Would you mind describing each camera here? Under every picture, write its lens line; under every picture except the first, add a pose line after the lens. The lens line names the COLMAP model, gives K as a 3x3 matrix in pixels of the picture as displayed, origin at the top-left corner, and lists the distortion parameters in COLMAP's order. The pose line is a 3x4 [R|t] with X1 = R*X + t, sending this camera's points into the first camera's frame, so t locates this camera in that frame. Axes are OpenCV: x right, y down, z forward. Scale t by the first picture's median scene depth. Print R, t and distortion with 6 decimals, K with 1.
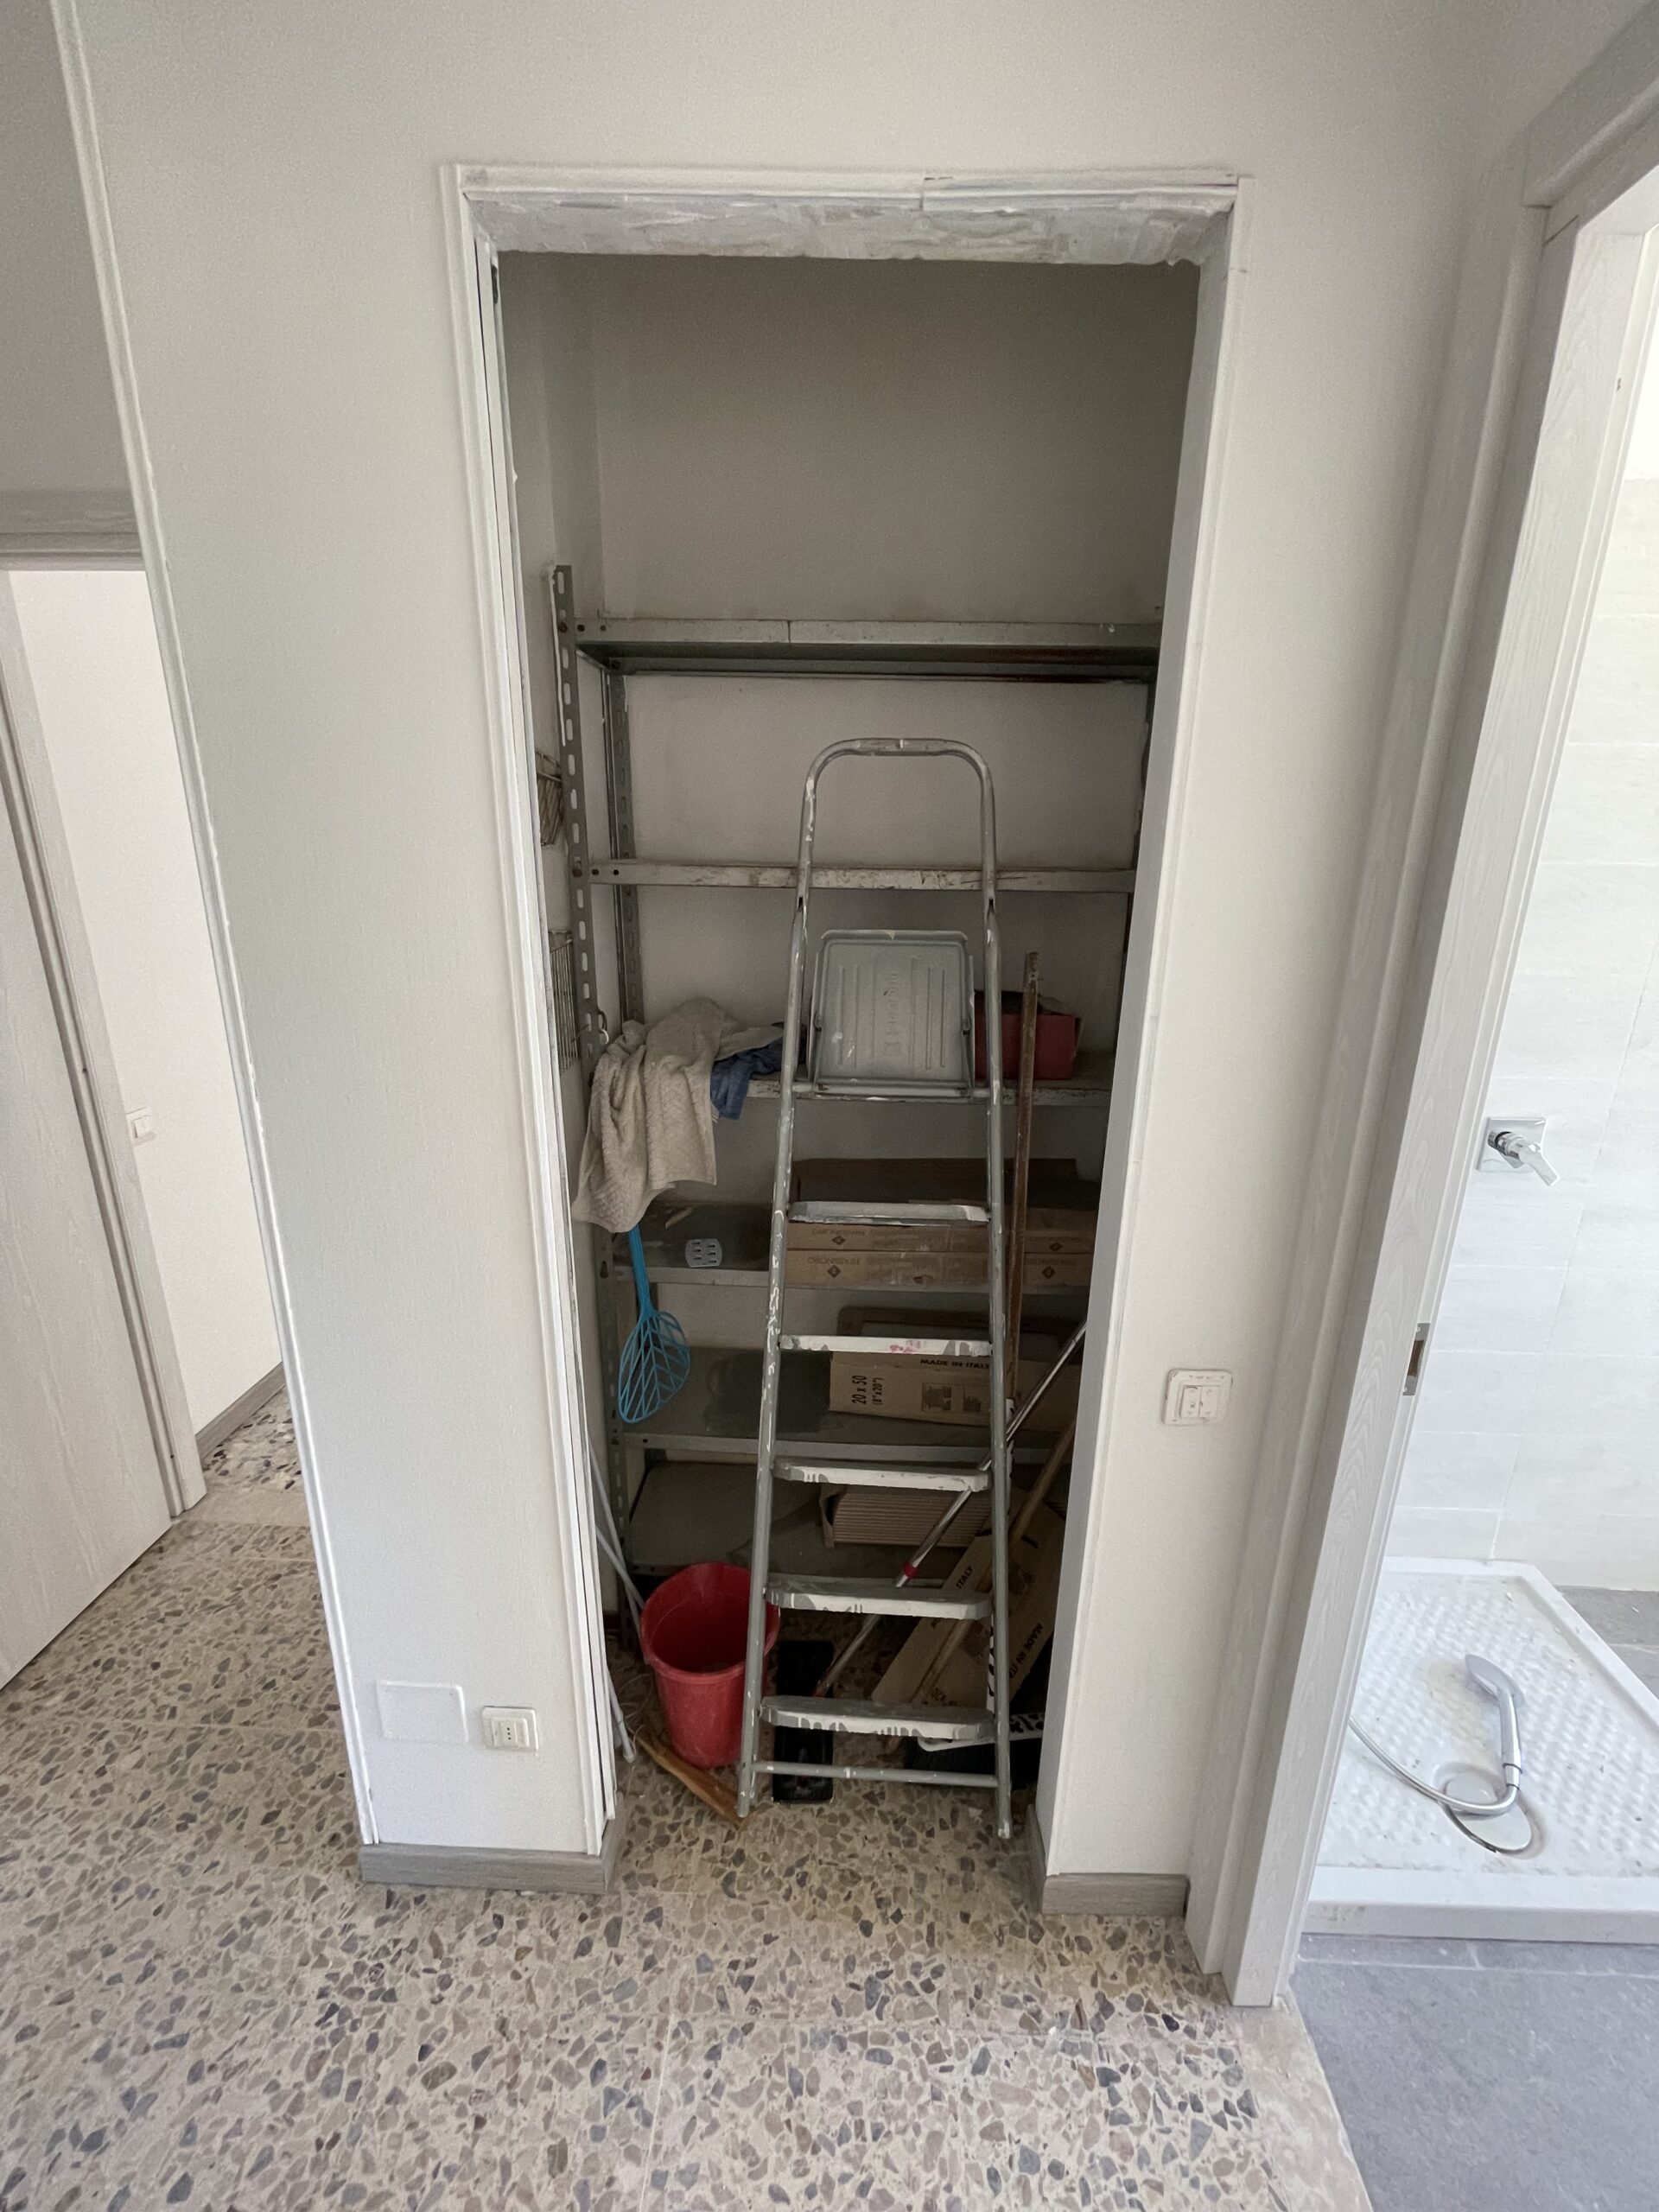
lens RADIAL K [[897.4, 0, 826.3], [0, 897.4, 1092.9], [0, 0, 1]] dist [-0.003273, -0.000050]
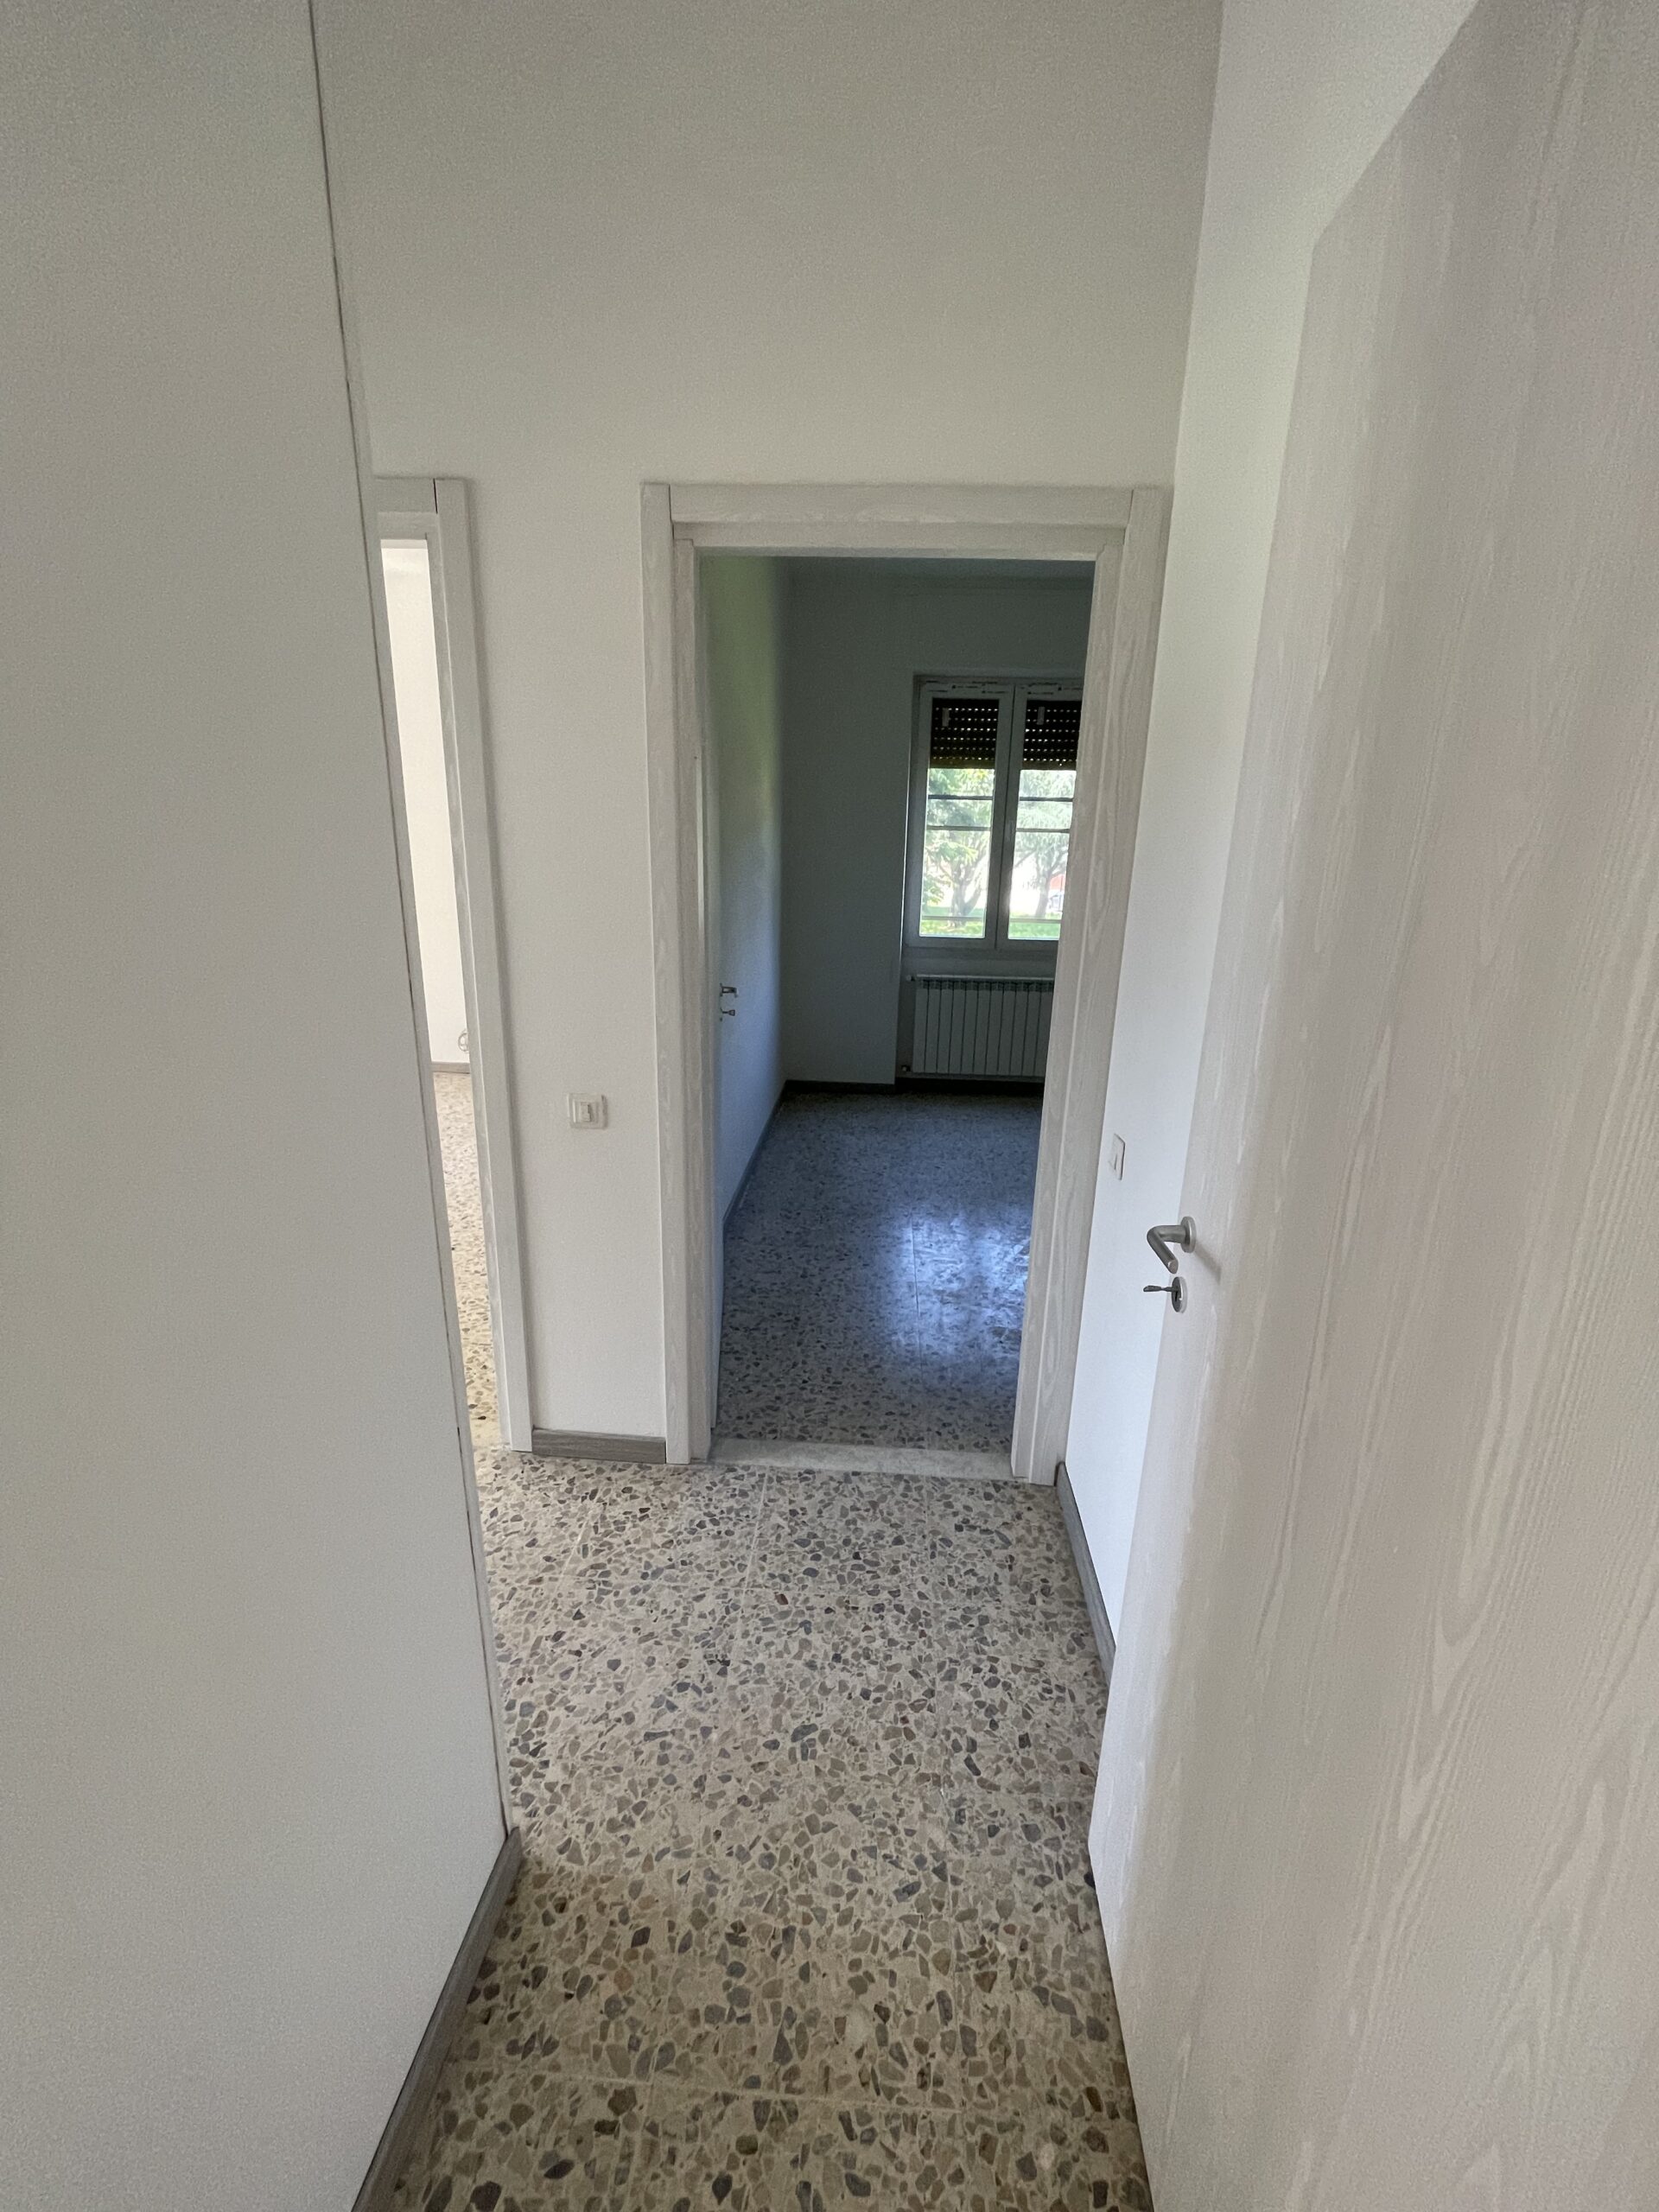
lens RADIAL K [[897.4, 0, 831.4], [0, 897.4, 1095.4], [0, 0, 1]] dist [-0.003273, -0.000050]
pose [[-0.998927, -0.045159, 0.010316, -0.866189], [-0.033370, 0.855999, 0.515899, -0.355778], [-0.032128, 0.515001, -0.856587, 1.465004]]
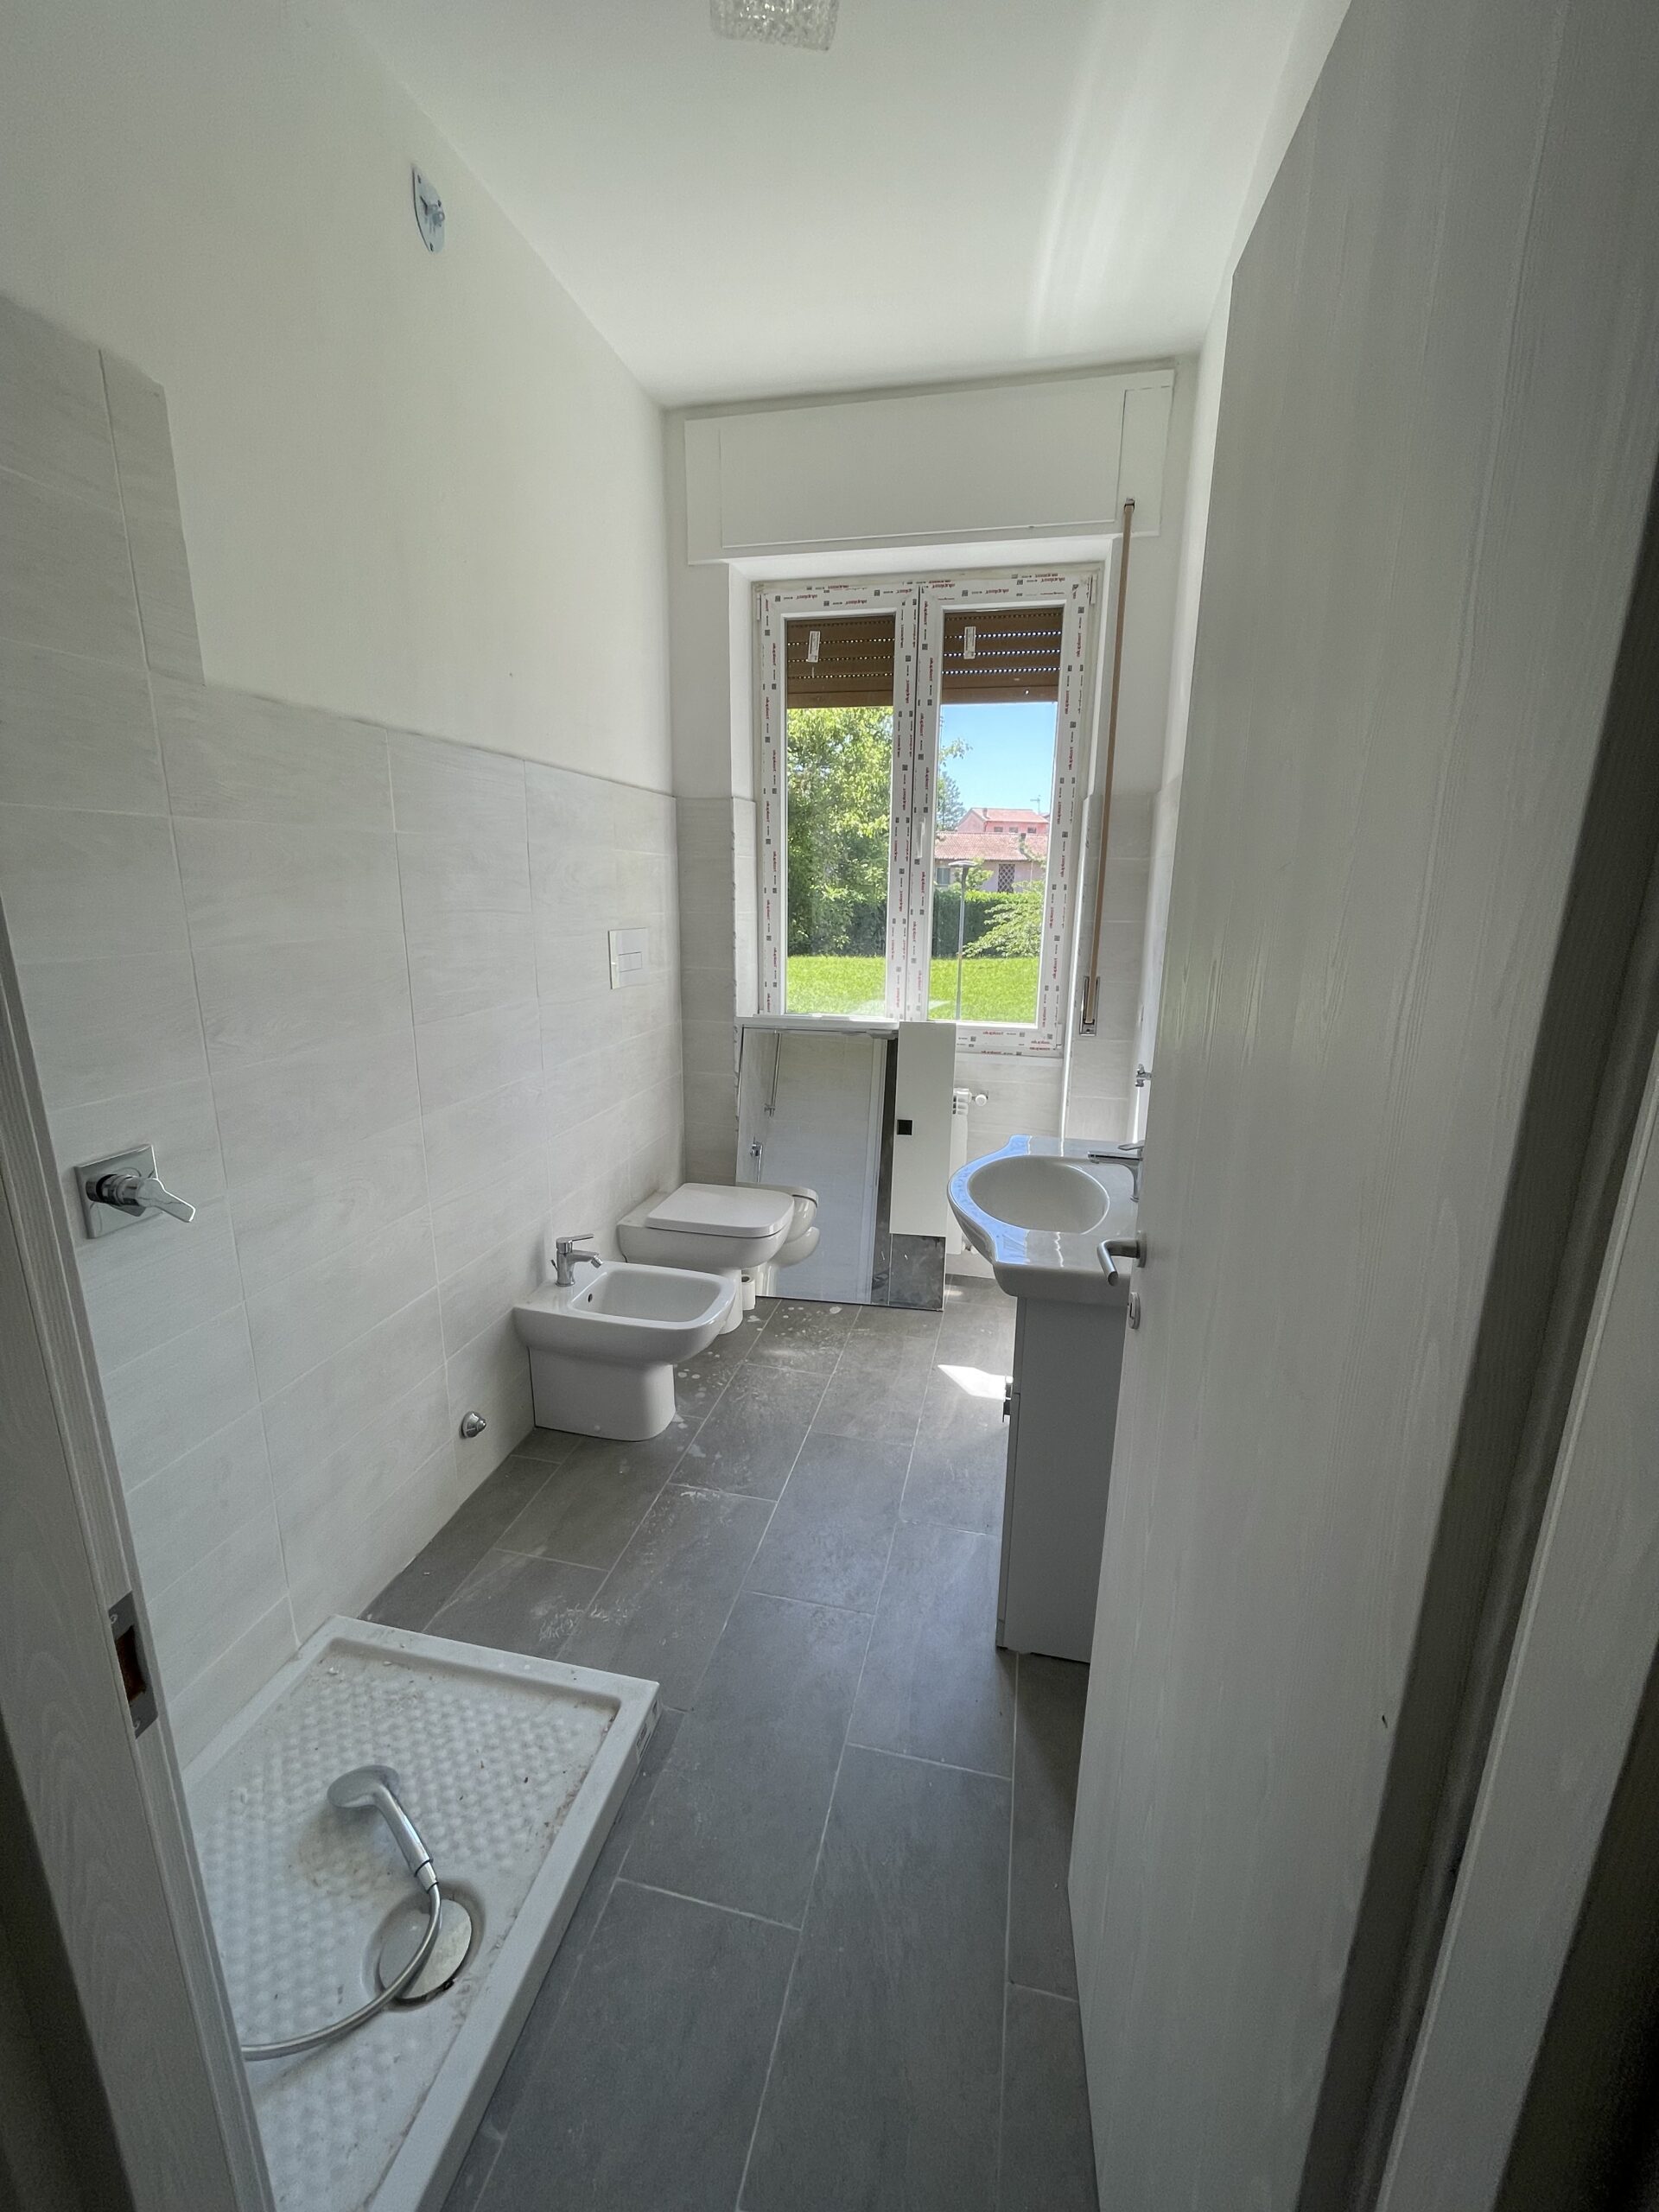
lens RADIAL K [[897.4, 0, 829.3], [0, 897.4, 1102.5], [0, 0, 1]] dist [-0.003273, -0.000050]
pose [[0.190798, -0.250788, 0.949053, 0.239922], [0.250000, 0.947348, 0.200078, -0.017152], [-0.949261, 0.199089, 0.243449, 0.311178]]
